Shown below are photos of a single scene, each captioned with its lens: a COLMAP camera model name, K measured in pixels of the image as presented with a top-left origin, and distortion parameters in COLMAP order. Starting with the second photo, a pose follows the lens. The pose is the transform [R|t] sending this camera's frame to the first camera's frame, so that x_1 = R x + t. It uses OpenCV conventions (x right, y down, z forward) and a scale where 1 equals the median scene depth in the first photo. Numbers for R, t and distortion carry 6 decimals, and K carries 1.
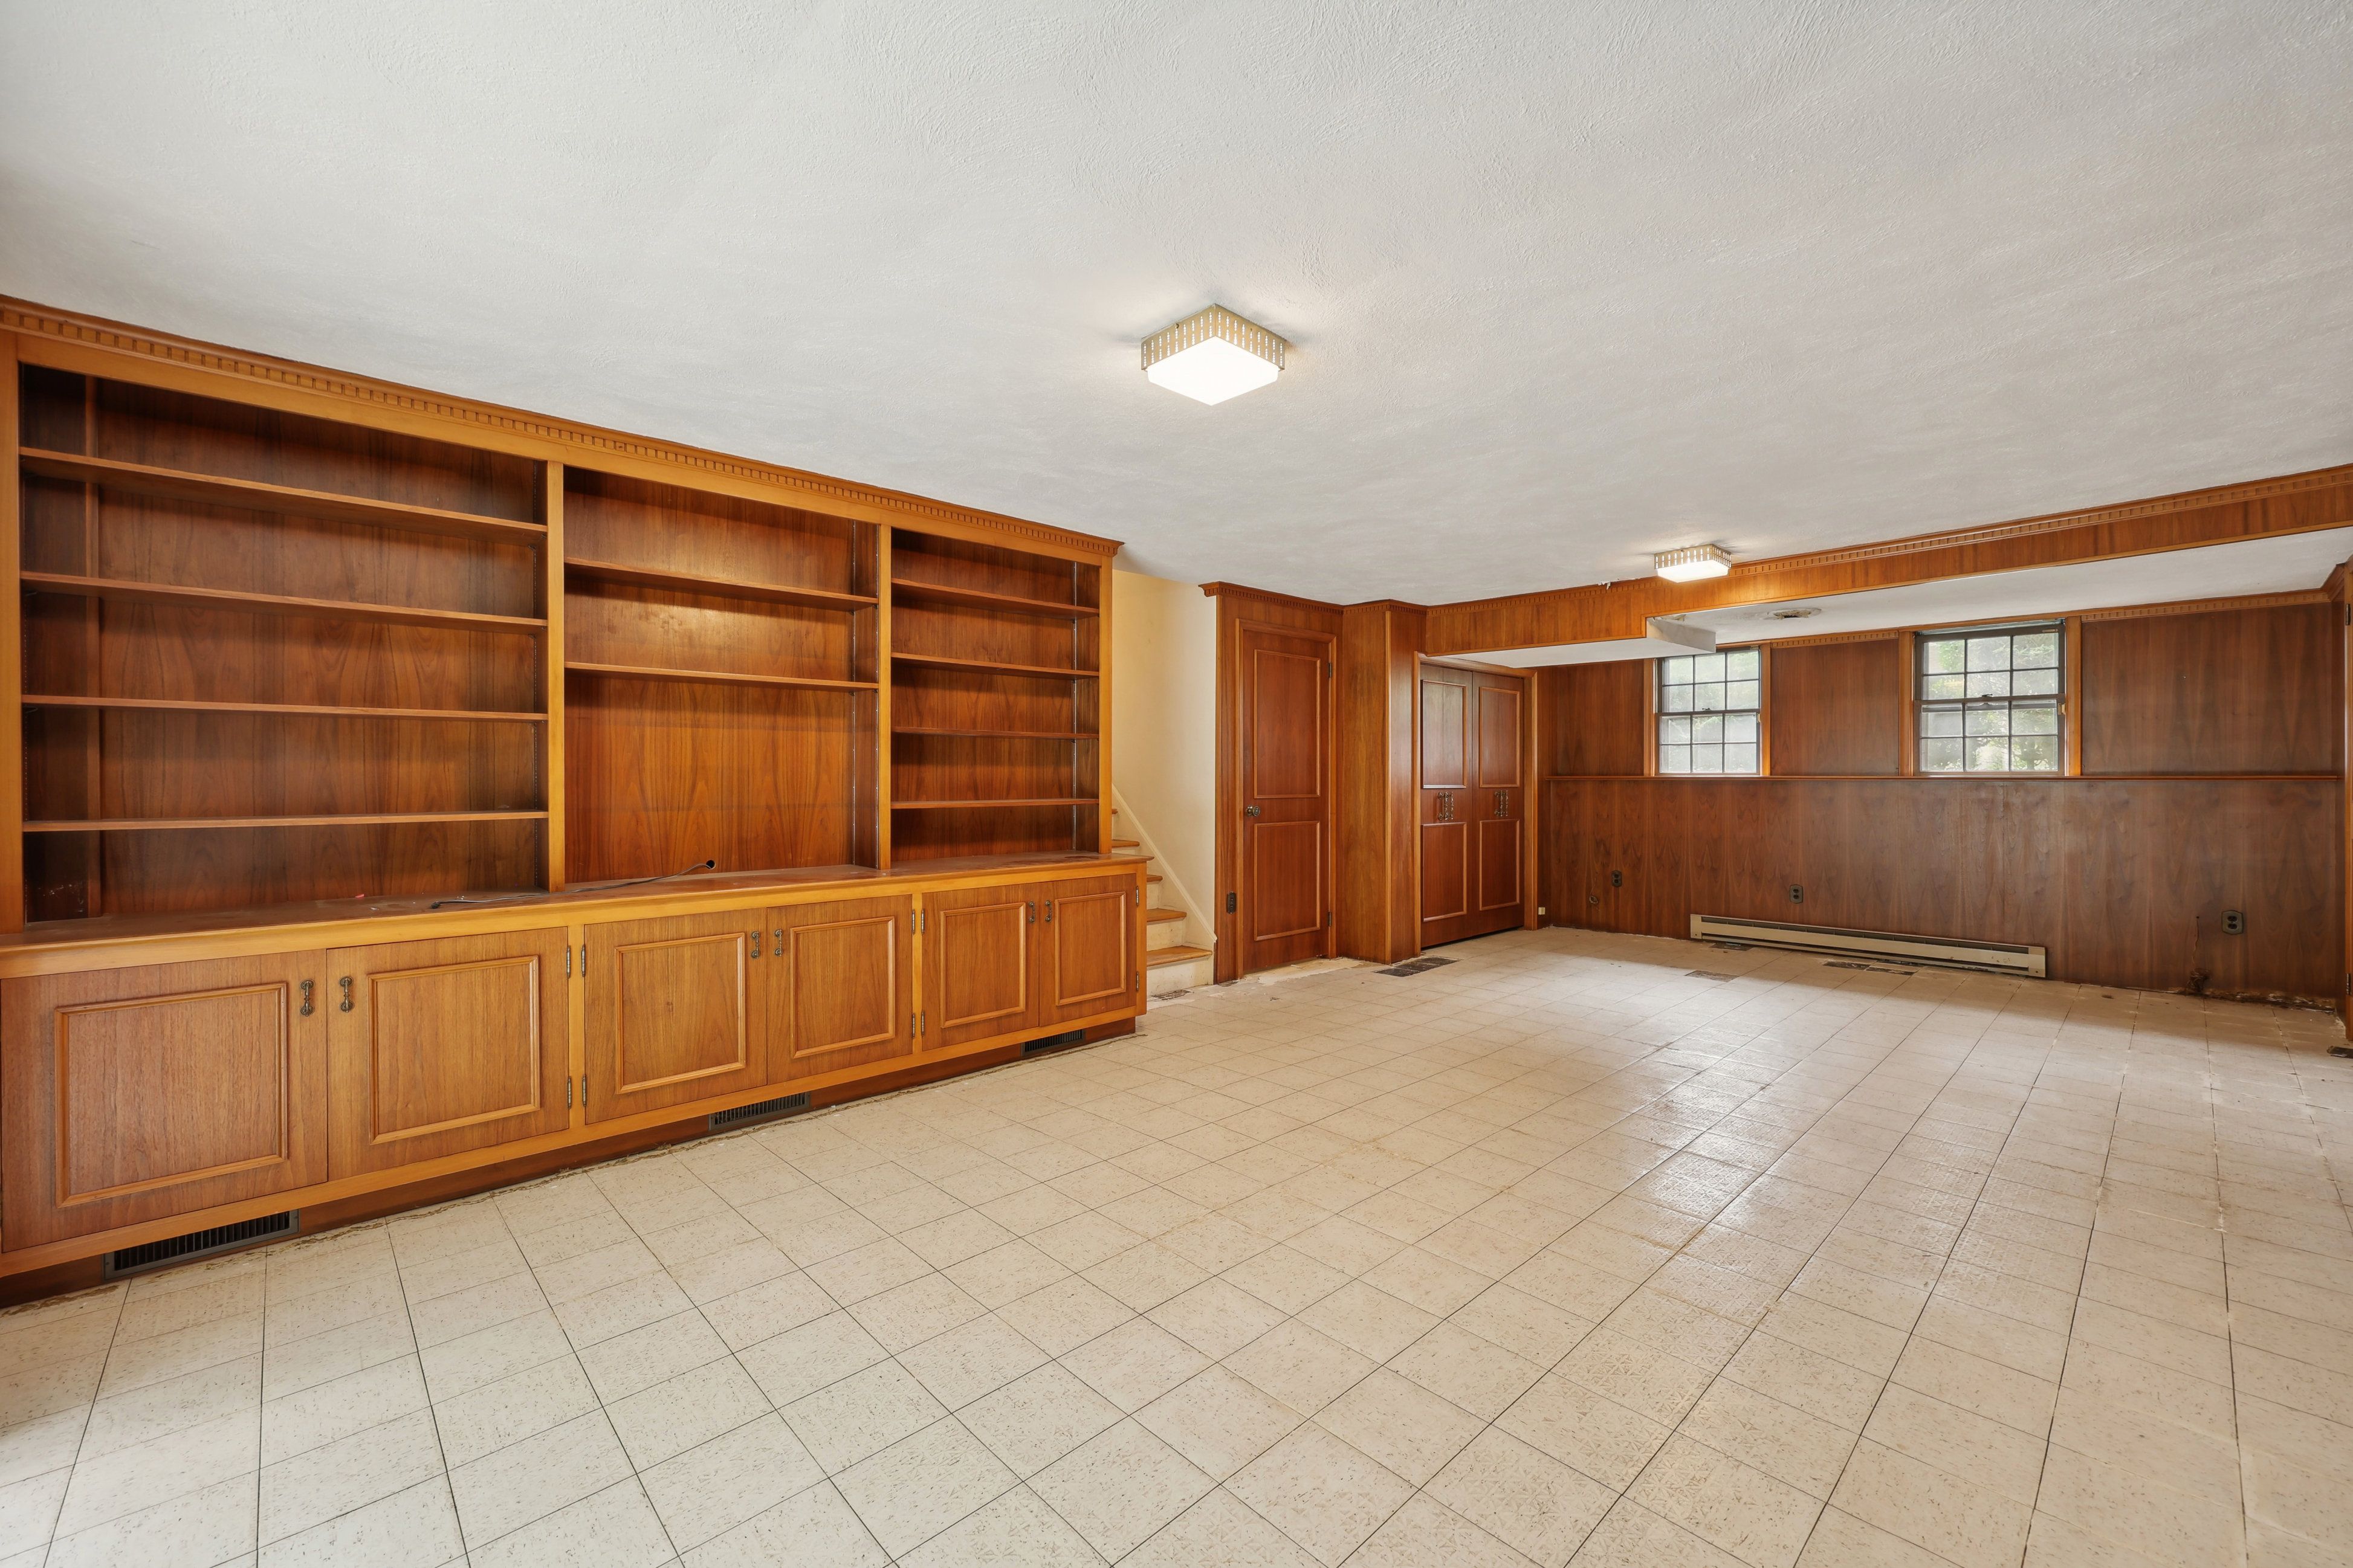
lens RADIAL K [[962.0, 0, 1136.2], [0, 962.0, 783.0], [0, 0, 1]] dist [-0.001602, 0.000411]
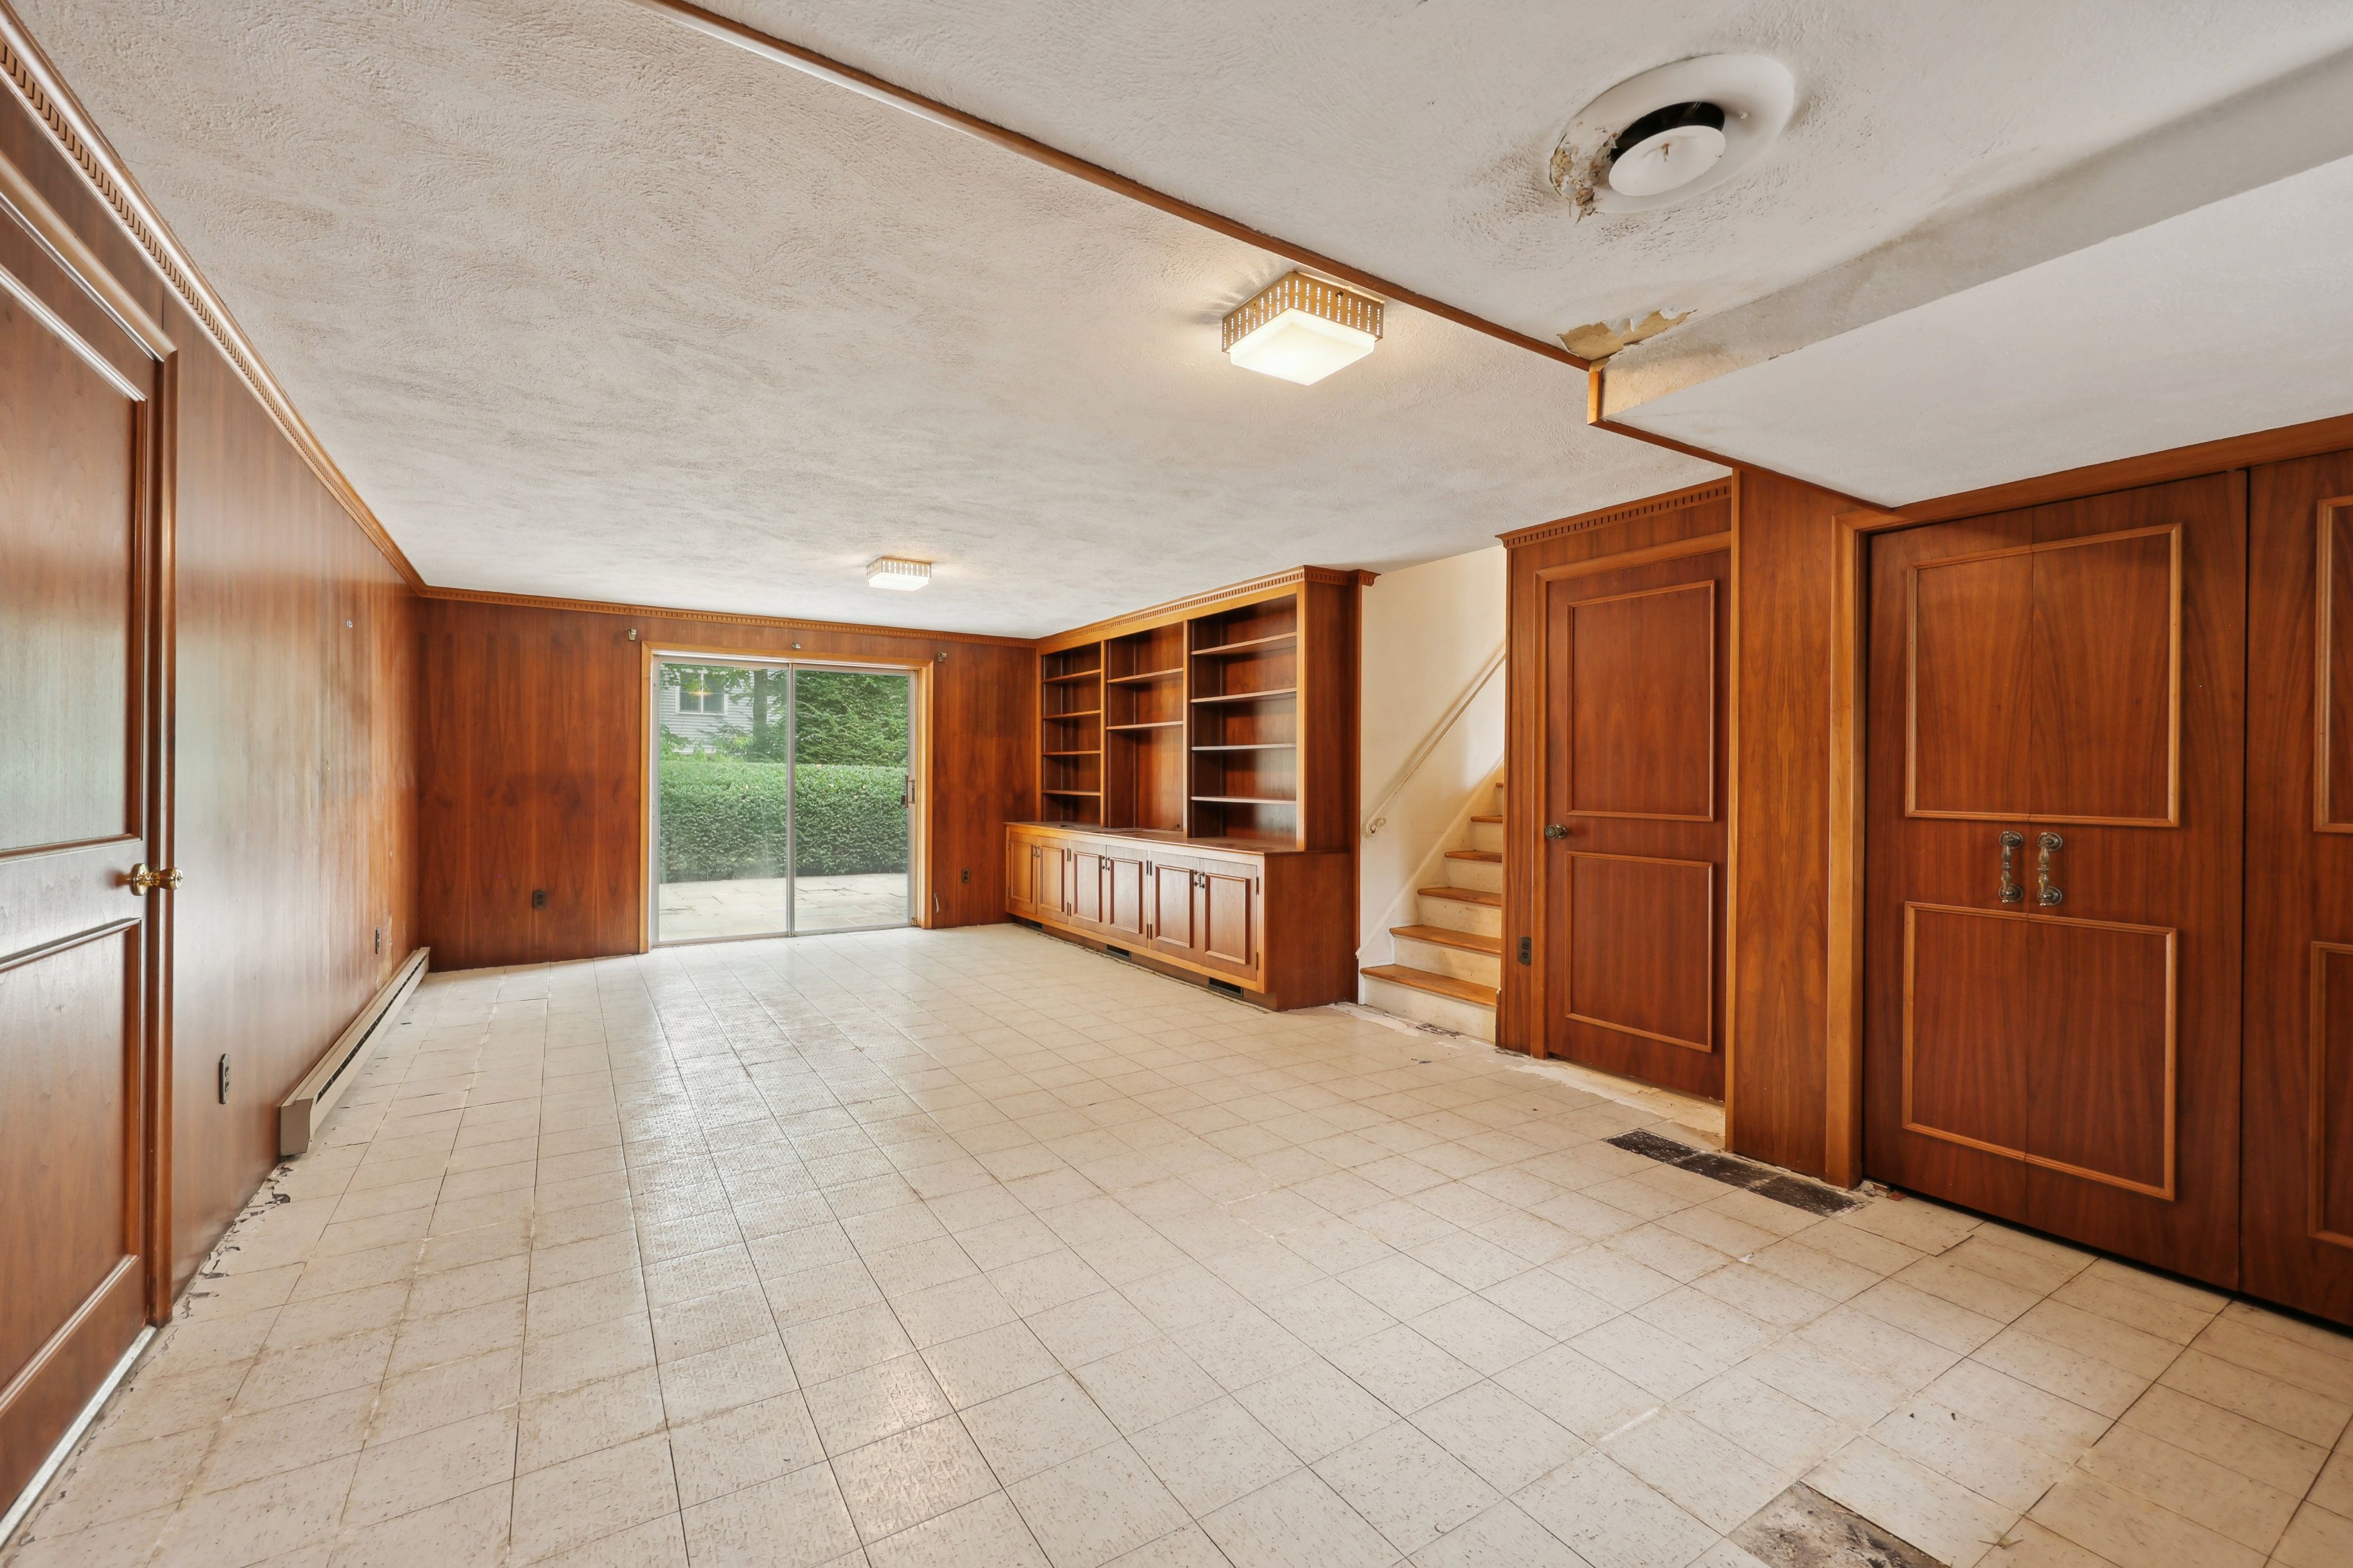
lens RADIAL K [[962.0, 0, 1191.1], [0, 962.0, 779.2], [0, 0, 1]] dist [-0.001602, 0.000411]
pose [[-0.157006, 0.000930, -0.987597, 1.218374], [-0.014704, 0.999887, 0.003280, -0.011879], [0.987488, 0.015036, -0.156974, 1.183627]]
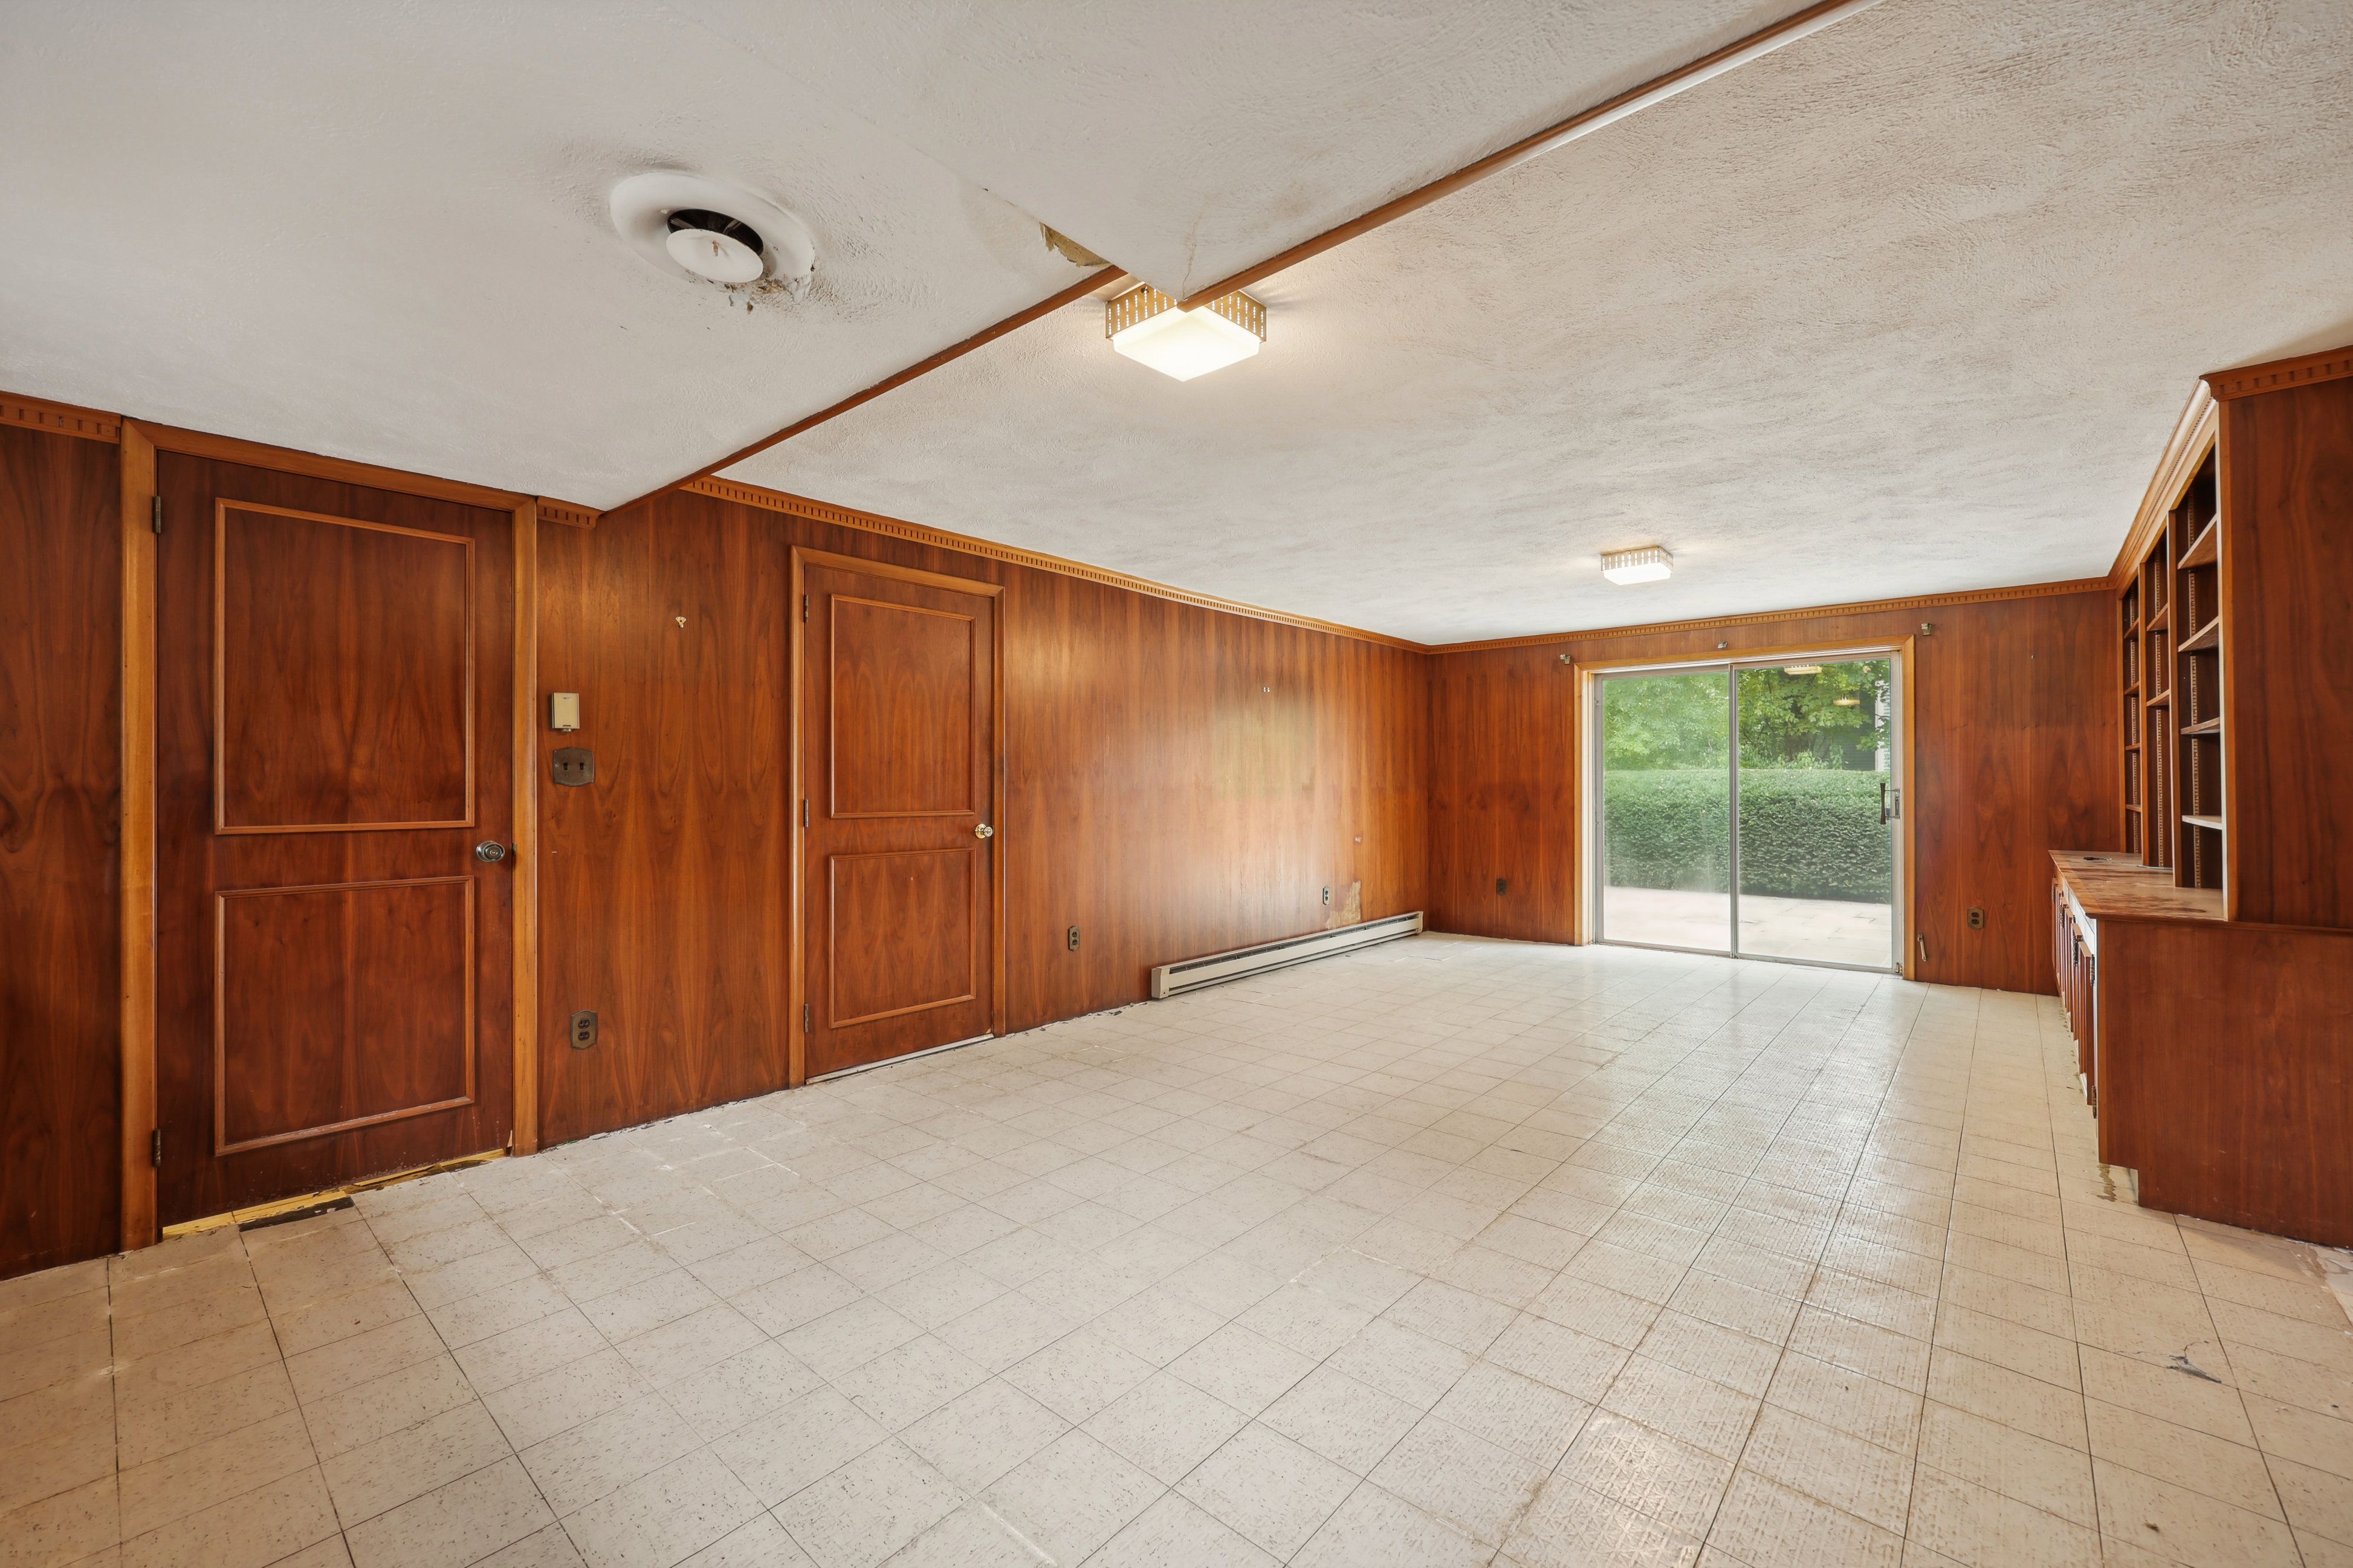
lens RADIAL K [[962.0, 0, 1171.6], [0, 962.0, 778.4], [0, 0, 1]] dist [-0.001602, 0.000411]
pose [[-0.991813, -0.001797, -0.127683, 0.751444], [-0.001976, 0.999997, 0.001280, -0.012004], [0.127680, 0.001521, -0.991814, 1.684390]]
